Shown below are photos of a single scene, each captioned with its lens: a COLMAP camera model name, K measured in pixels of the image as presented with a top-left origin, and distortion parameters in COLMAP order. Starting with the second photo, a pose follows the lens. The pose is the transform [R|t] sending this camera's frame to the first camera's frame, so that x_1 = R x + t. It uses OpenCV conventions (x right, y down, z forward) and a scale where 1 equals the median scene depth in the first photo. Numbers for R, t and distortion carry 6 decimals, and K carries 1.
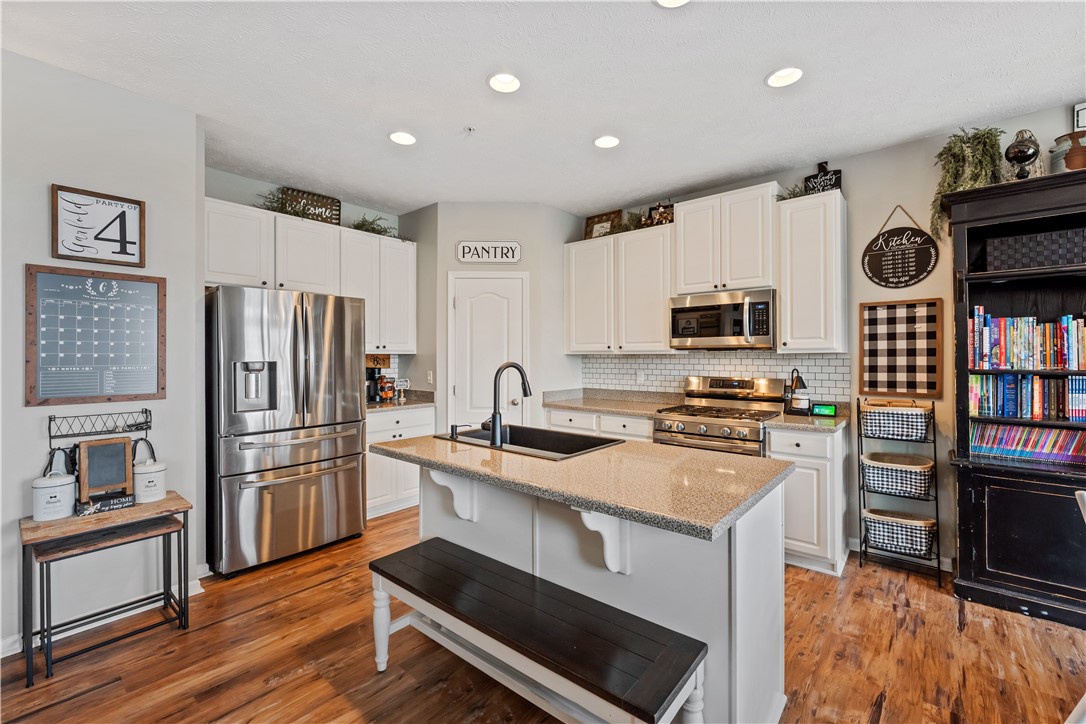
lens RADIAL K [[460.4, 0, 540.9], [0, 460.4, 355.8], [0, 0, 1]] dist [0.001008, -0.000121]
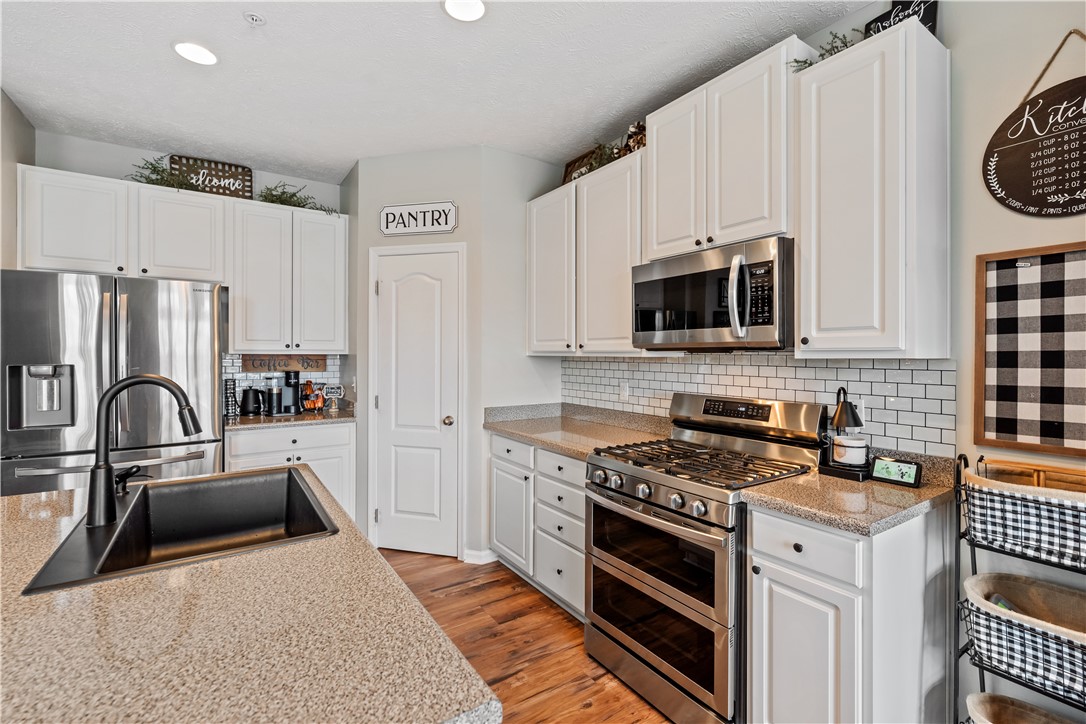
lens RADIAL K [[484.9, 0, 544.0], [0, 484.9, 354.3], [0, 0, 1]] dist [0.001804, 0.000884]
pose [[0.963358, 0.004764, -0.268177, 0.352396], [-0.004390, 0.999988, 0.001993, -0.008962], [0.268183, -0.000742, 0.963368, 0.348996]]
